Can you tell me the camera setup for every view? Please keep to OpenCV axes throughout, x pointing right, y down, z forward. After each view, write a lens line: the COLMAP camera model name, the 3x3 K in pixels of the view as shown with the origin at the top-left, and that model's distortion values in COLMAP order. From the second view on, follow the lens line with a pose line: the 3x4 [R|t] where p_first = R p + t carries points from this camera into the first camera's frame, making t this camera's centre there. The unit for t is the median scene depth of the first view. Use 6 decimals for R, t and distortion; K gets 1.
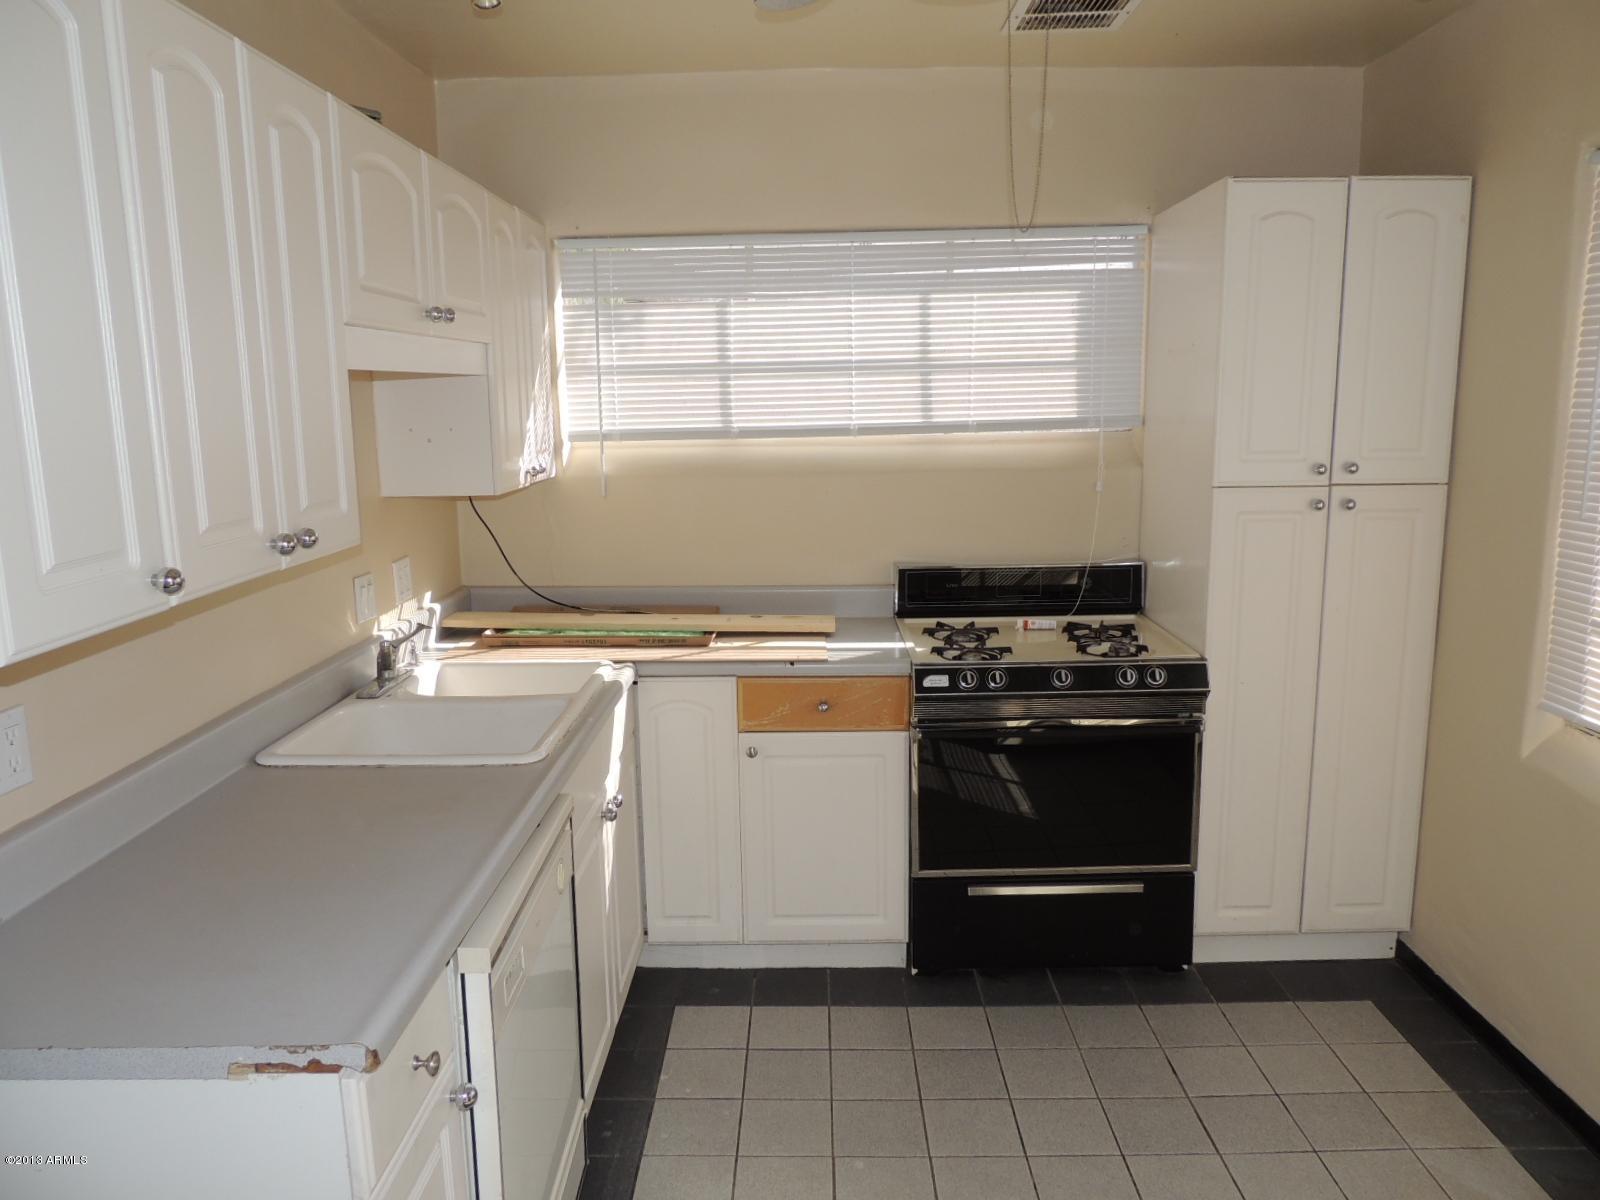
lens RADIAL K [[1156.2, 0, 803.4], [0, 1156.2, 596.8], [0, 0, 1]] dist [-0.007185, 0.005012]
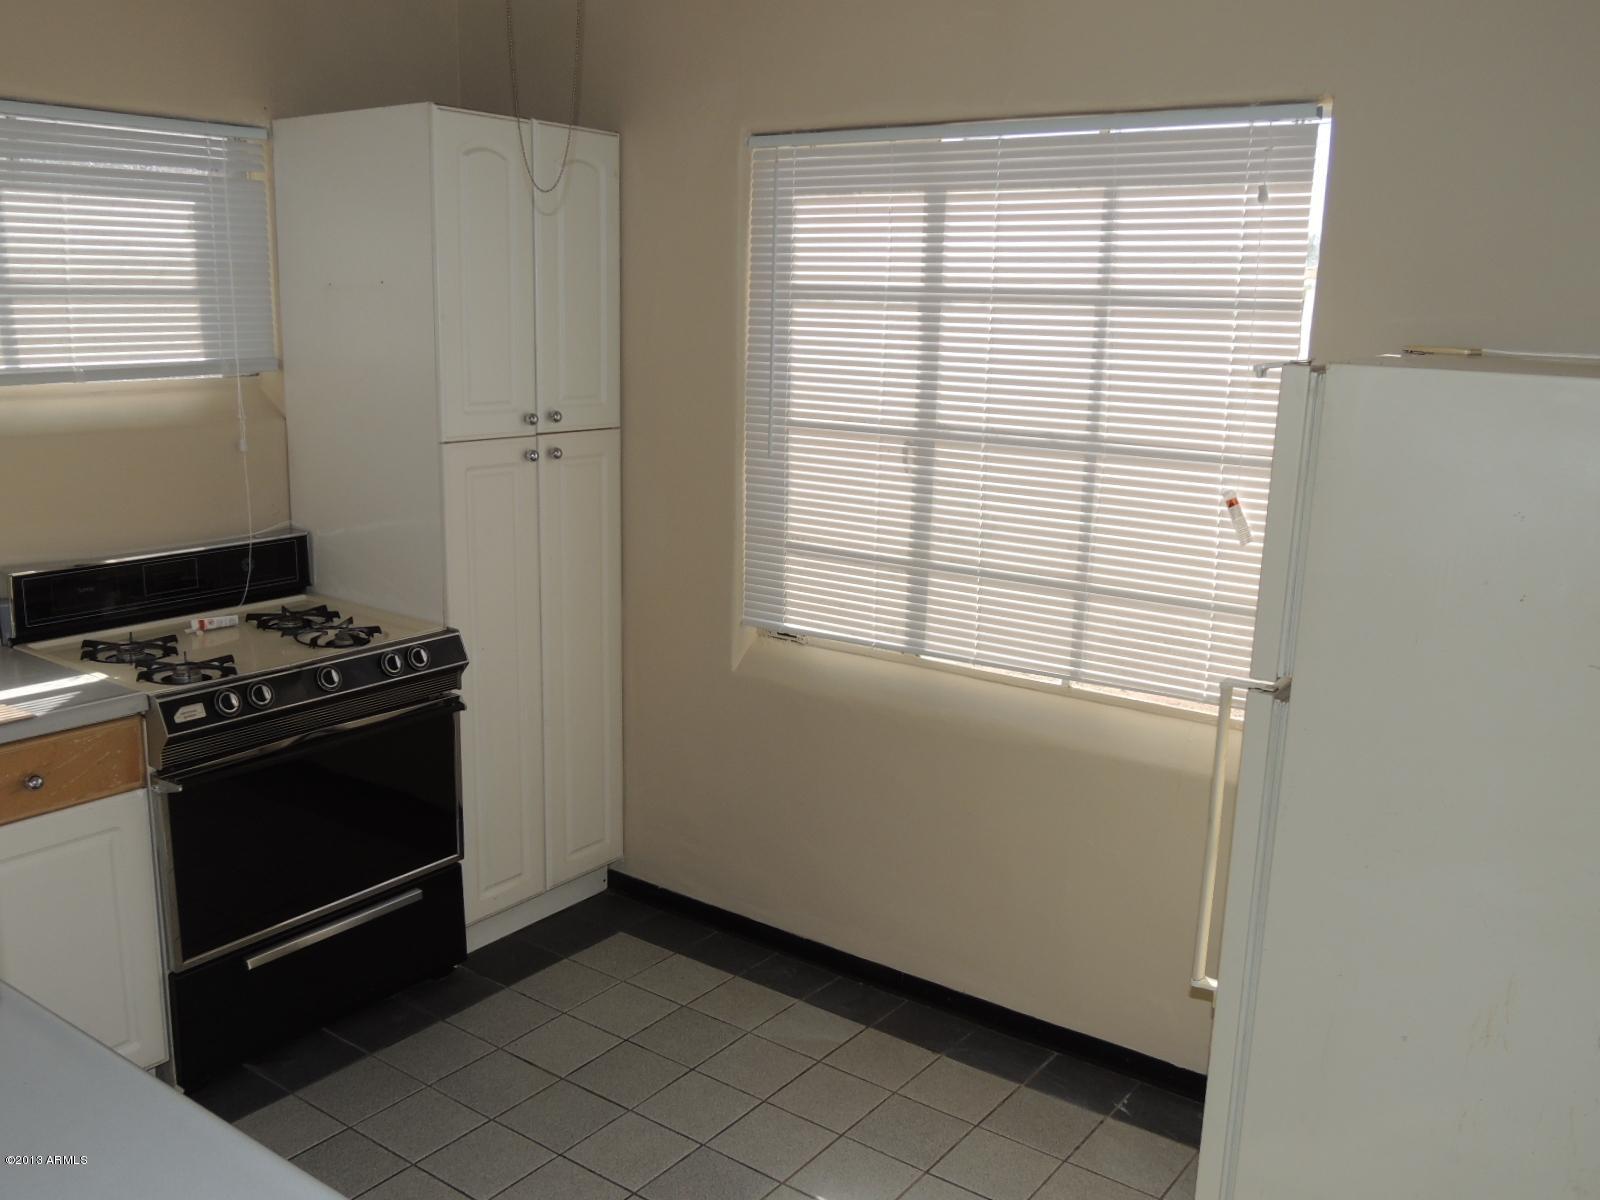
lens RADIAL K [[1416.4, 0, 798.5], [0, 1416.4, 598.2], [0, 0, 1]] dist [0.002775, -0.004149]
pose [[0.593380, -0.140101, 0.792636, -0.368214], [0.108264, 0.989679, 0.093881, -0.046005], [-0.797609, 0.030107, 0.602424, 0.098094]]
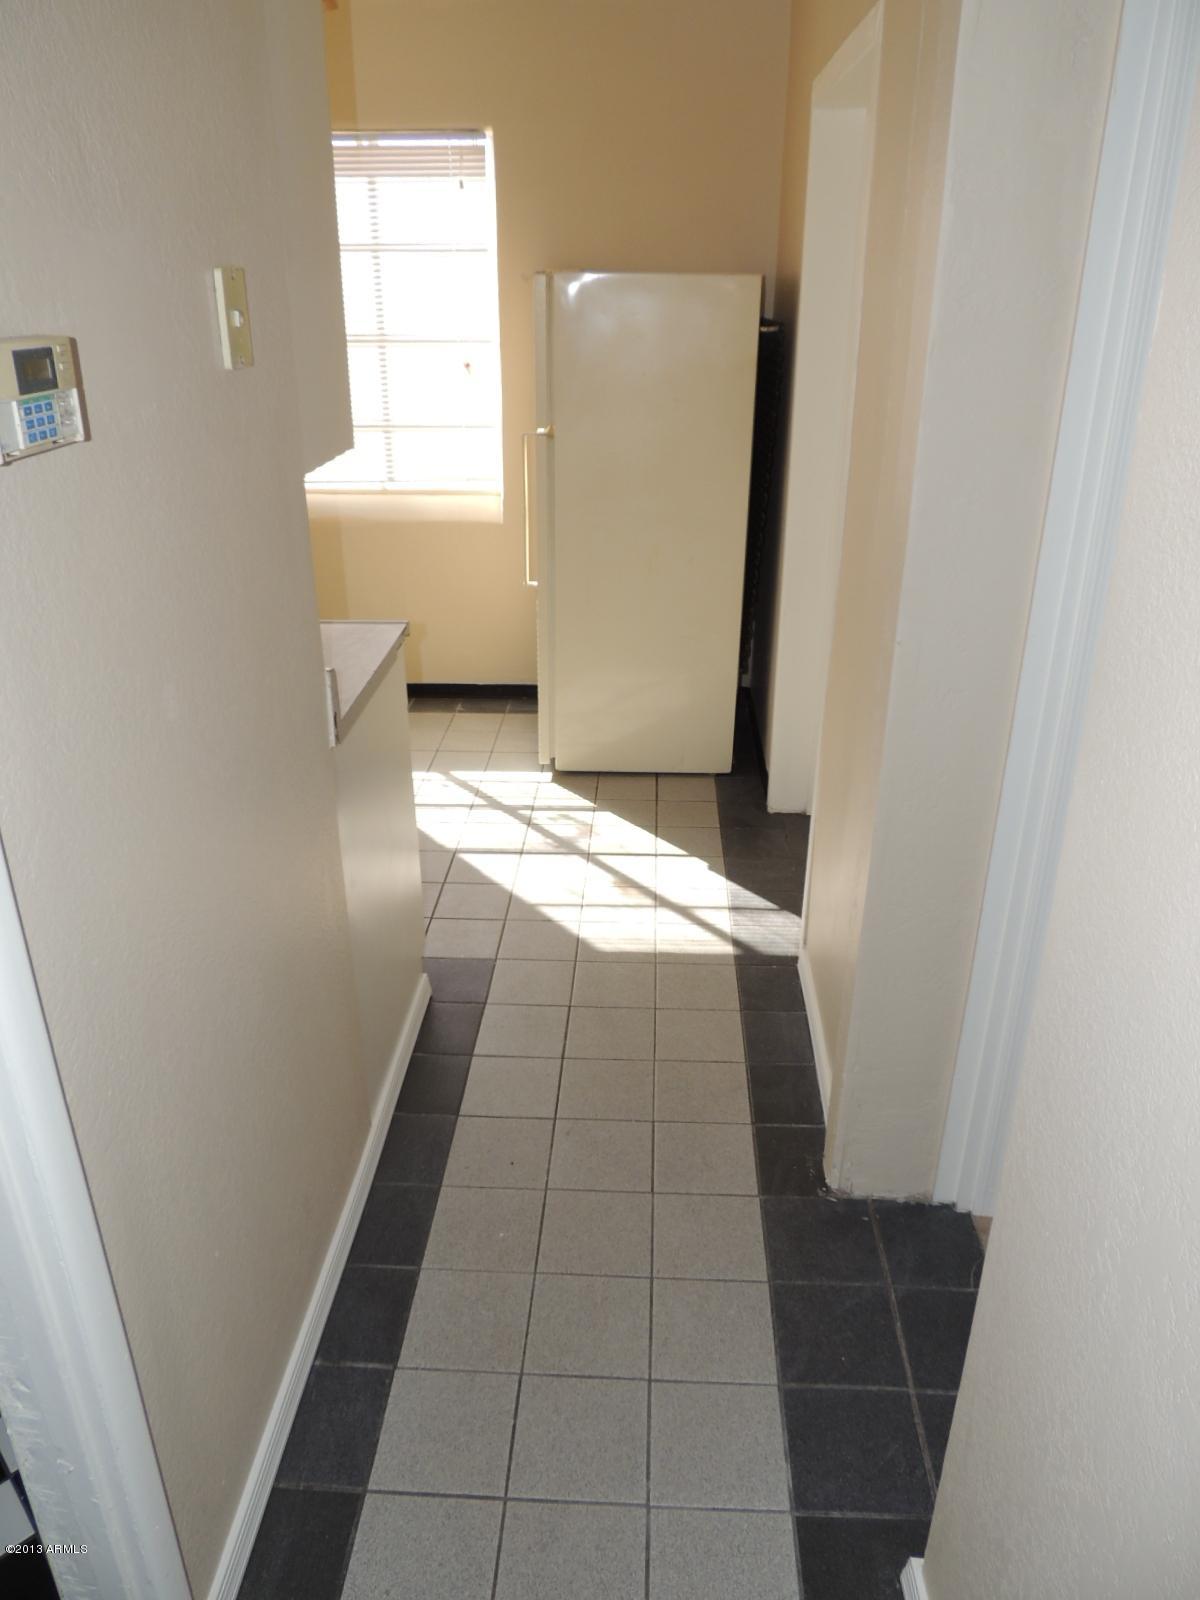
lens RADIAL K [[1156.2, 0, 597.1], [0, 1156.2, 801.4], [0, 0, 1]] dist [-0.007185, 0.005012]
pose [[0.059867, -0.412344, 0.909059, -1.488439], [0.168975, 0.901736, 0.397894, -0.043244], [-0.983801, 0.129787, 0.123660, 0.236838]]
